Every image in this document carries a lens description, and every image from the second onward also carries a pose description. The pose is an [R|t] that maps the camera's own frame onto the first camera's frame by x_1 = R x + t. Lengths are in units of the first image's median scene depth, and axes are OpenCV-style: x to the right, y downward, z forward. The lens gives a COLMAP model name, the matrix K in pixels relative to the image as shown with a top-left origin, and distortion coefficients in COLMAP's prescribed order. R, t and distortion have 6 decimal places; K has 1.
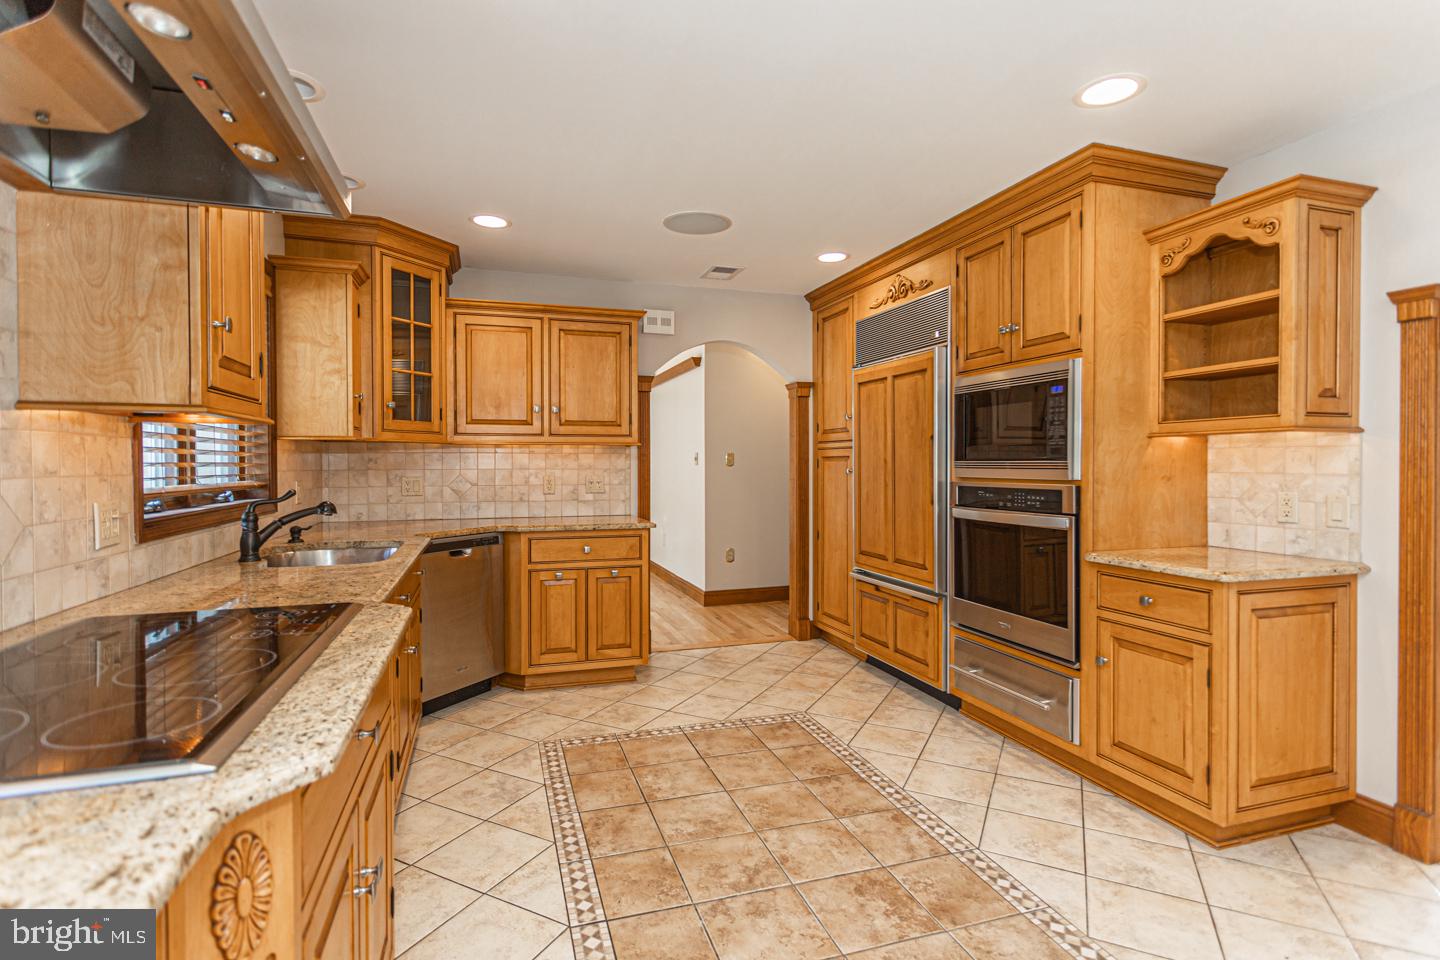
lens RADIAL K [[679.0, 0, 707.9], [0, 679.0, 476.5], [0, 0, 1]] dist [0.003148, 0.001725]
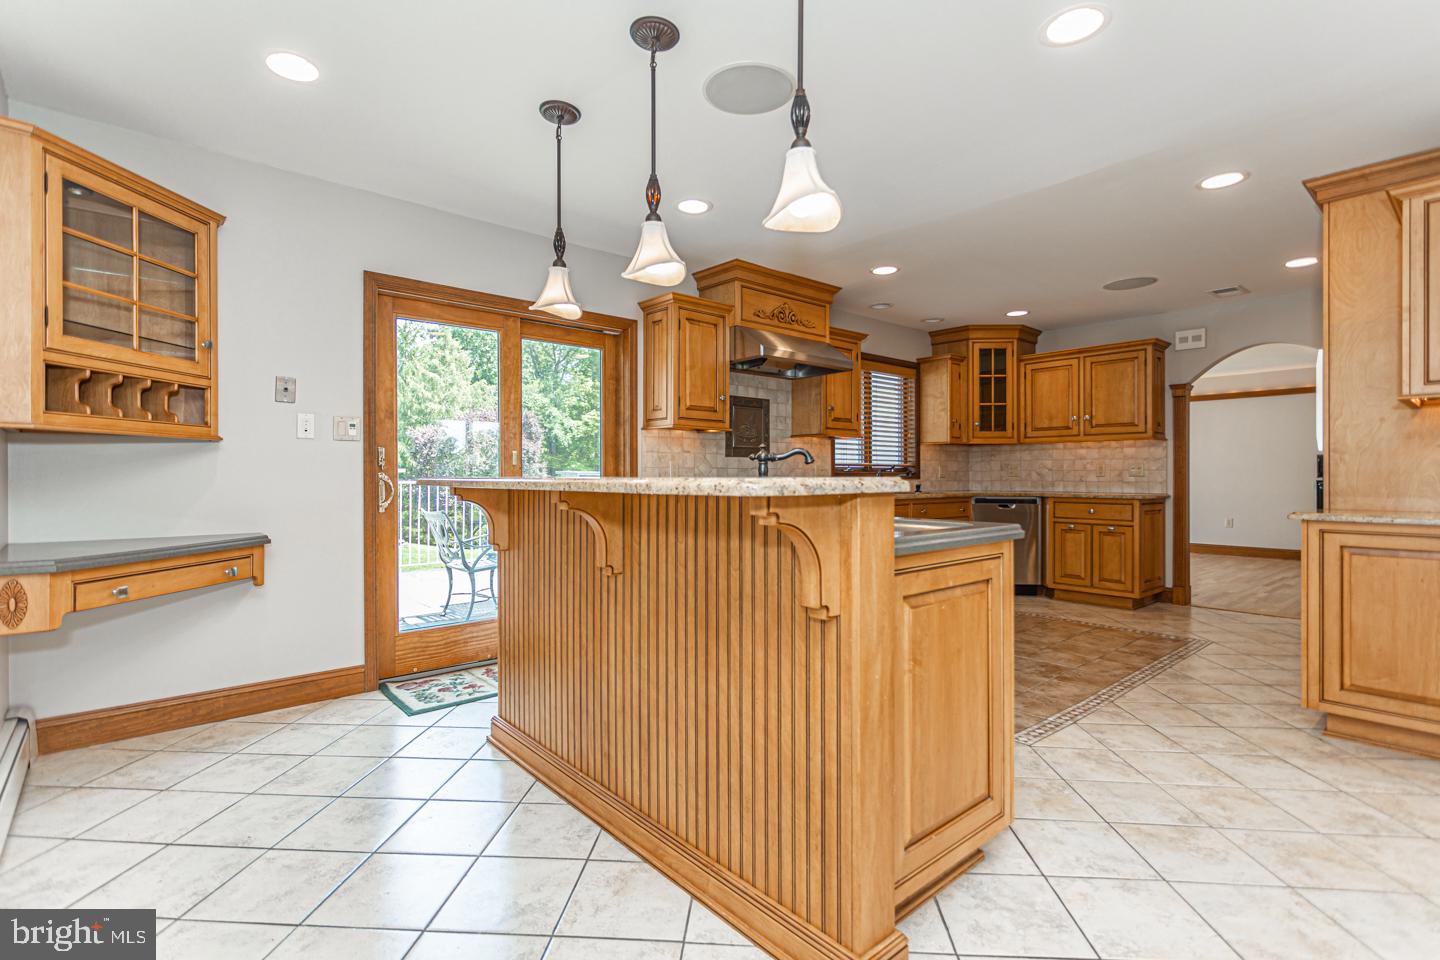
lens RADIAL K [[653.4, 0, 718.8], [0, 653.4, 473.1], [0, 0, 1]] dist [0.001524, 0.002211]
pose [[0.385662, -0.002030, -0.922638, 1.188792], [-0.016955, 0.999813, -0.009287, 0.074013], [0.922484, 0.019225, 0.385555, -0.427819]]
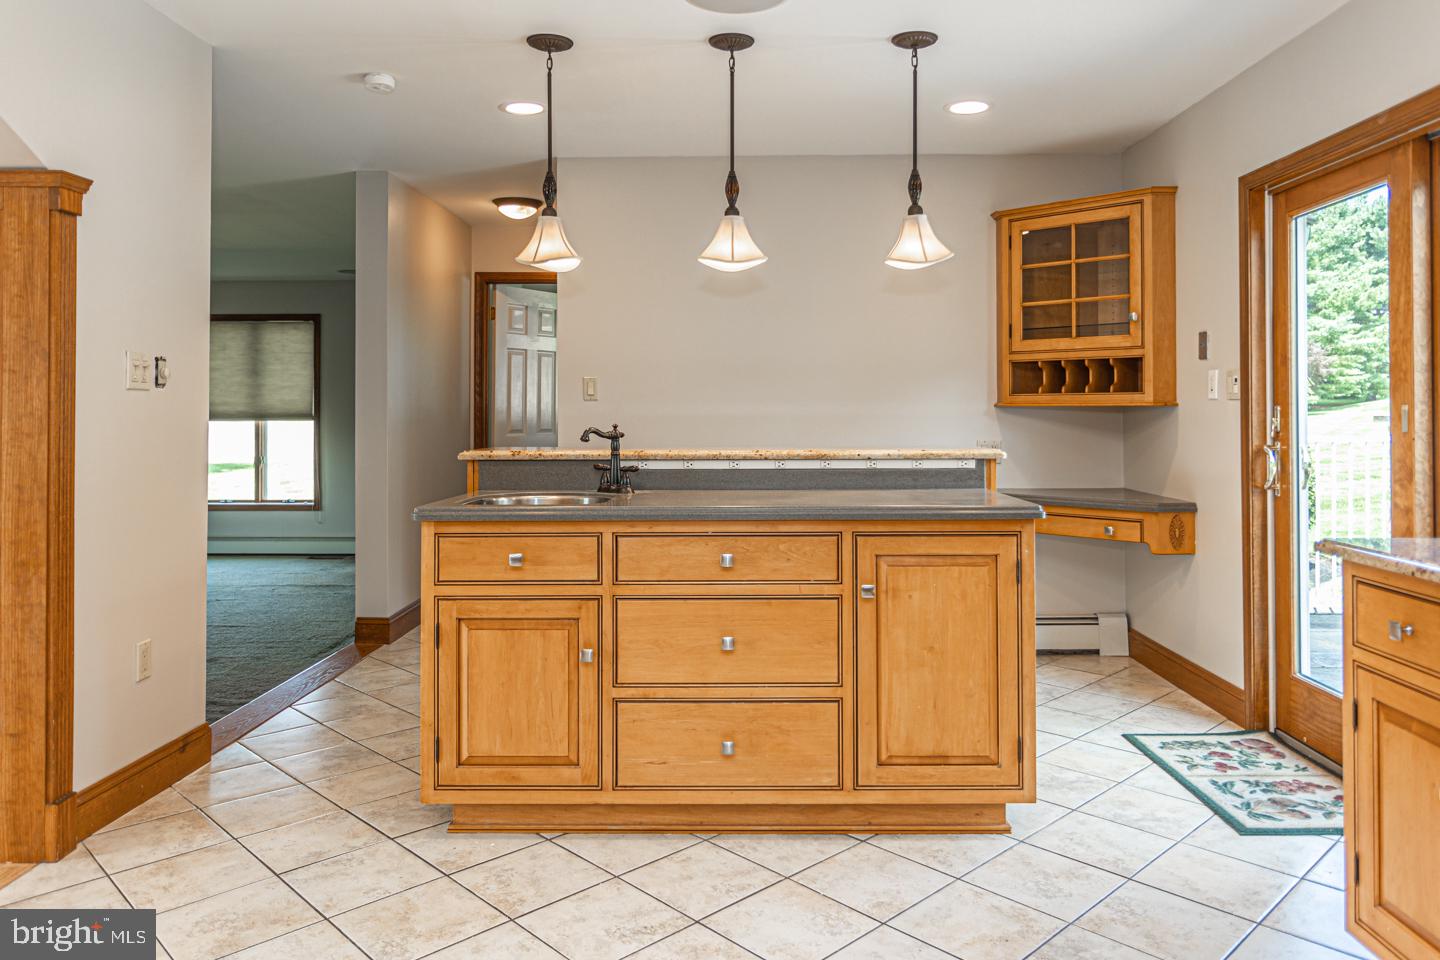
lens RADIAL K [[994.2, 0, 735.8], [0, 994.2, 402.3], [0, 0, 1]] dist [-0.007586, 0.006693]
pose [[-0.952203, 0.011810, 0.305237, 0.060953], [0.014709, 0.999866, 0.007200, -0.001622], [-0.305111, 0.011346, -0.952249, 0.992729]]
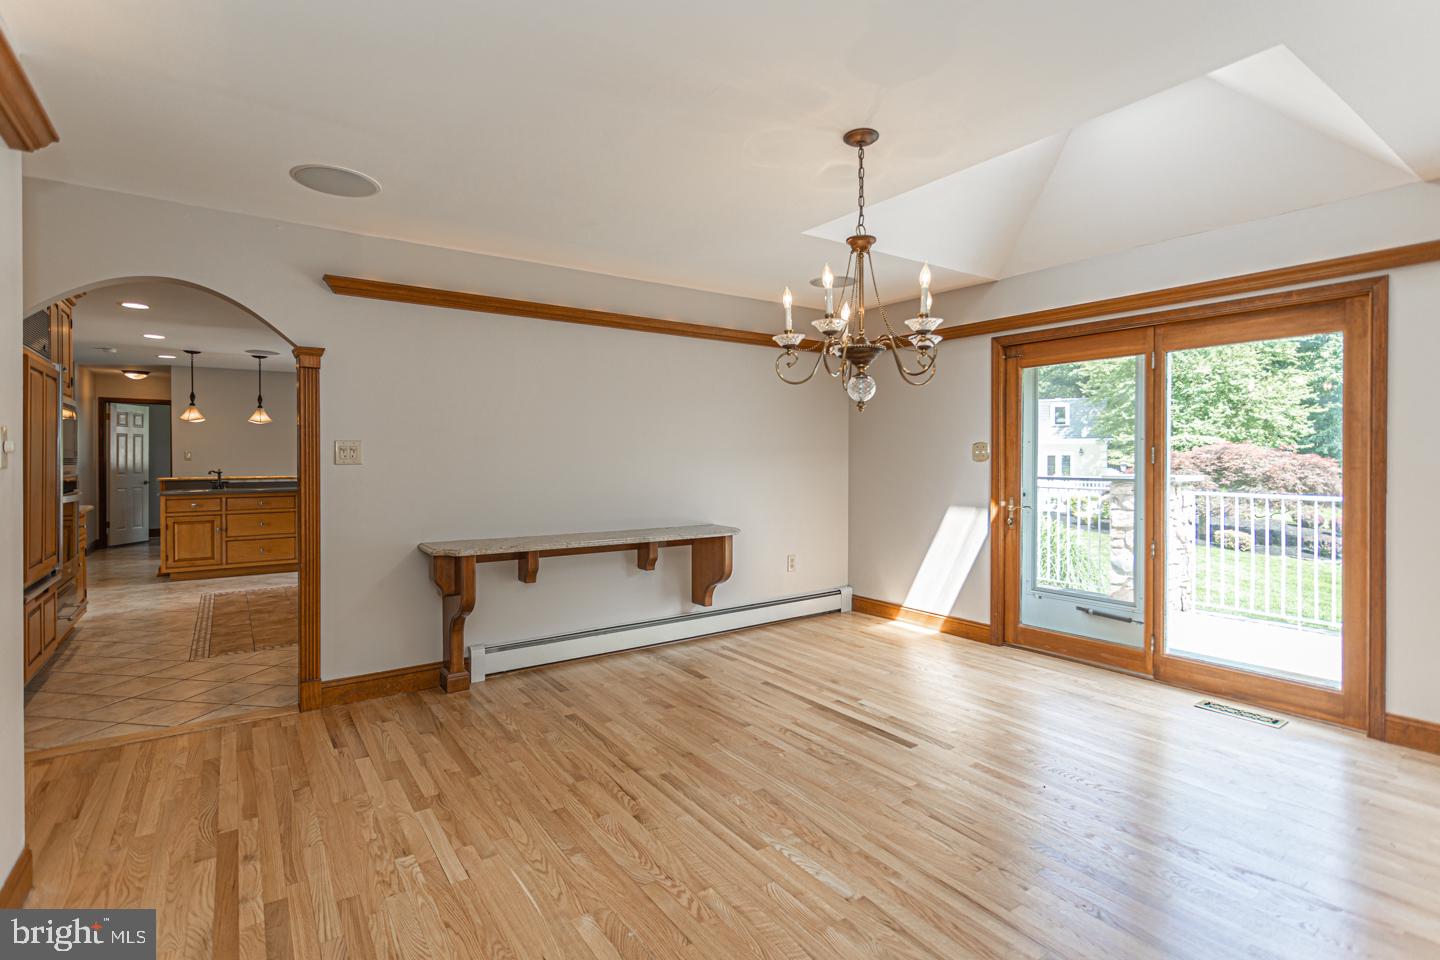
lens RADIAL K [[679.0, 0, 729.0], [0, 679.0, 458.5], [0, 0, 1]] dist [0.003148, 0.001725]
pose [[-0.943638, 0.007472, -0.330894, -0.492881], [-0.000736, 0.999695, 0.024674, -0.083999], [0.330977, 0.023527, -0.943345, 3.255091]]
